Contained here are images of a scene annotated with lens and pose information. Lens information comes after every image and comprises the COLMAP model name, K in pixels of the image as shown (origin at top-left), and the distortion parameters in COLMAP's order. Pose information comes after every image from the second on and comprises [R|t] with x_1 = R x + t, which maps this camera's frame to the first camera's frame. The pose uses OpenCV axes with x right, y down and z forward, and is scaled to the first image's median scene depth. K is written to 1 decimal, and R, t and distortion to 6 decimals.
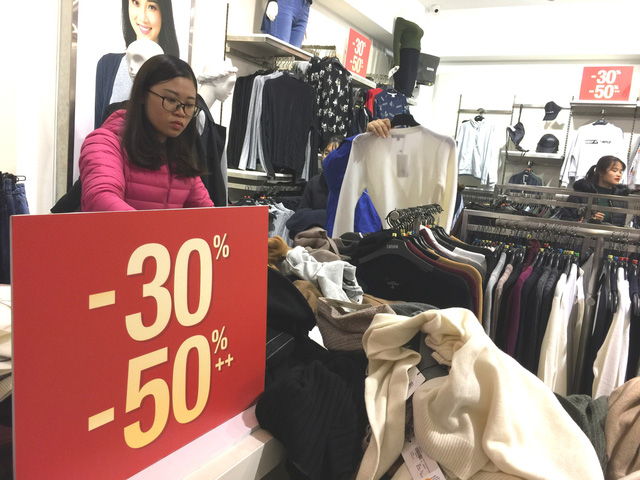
lens RADIAL K [[537.4, 0, 322.1], [0, 537.4, 239.5], [0, 0, 1]] dist [0.032799, -0.031310]
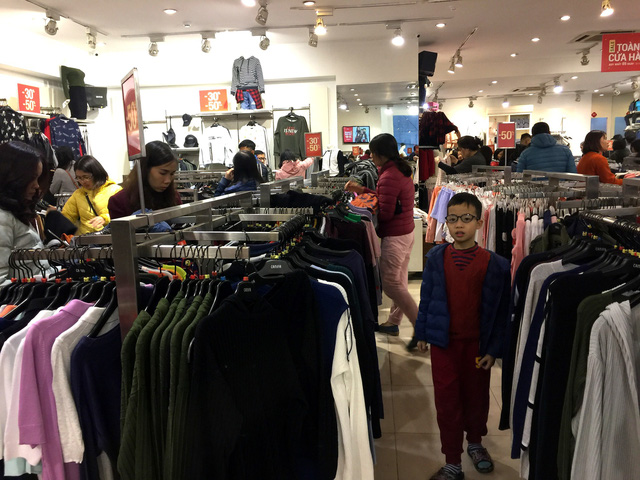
lens RADIAL K [[537.4, 0, 317.7], [0, 537.4, 239.9], [0, 0, 1]] dist [0.032799, -0.031310]
pose [[0.910505, -0.177150, 0.373630, 0.137998], [0.168642, 0.984106, 0.055629, 0.077432], [-0.377546, 0.012359, 0.925908, -0.571929]]
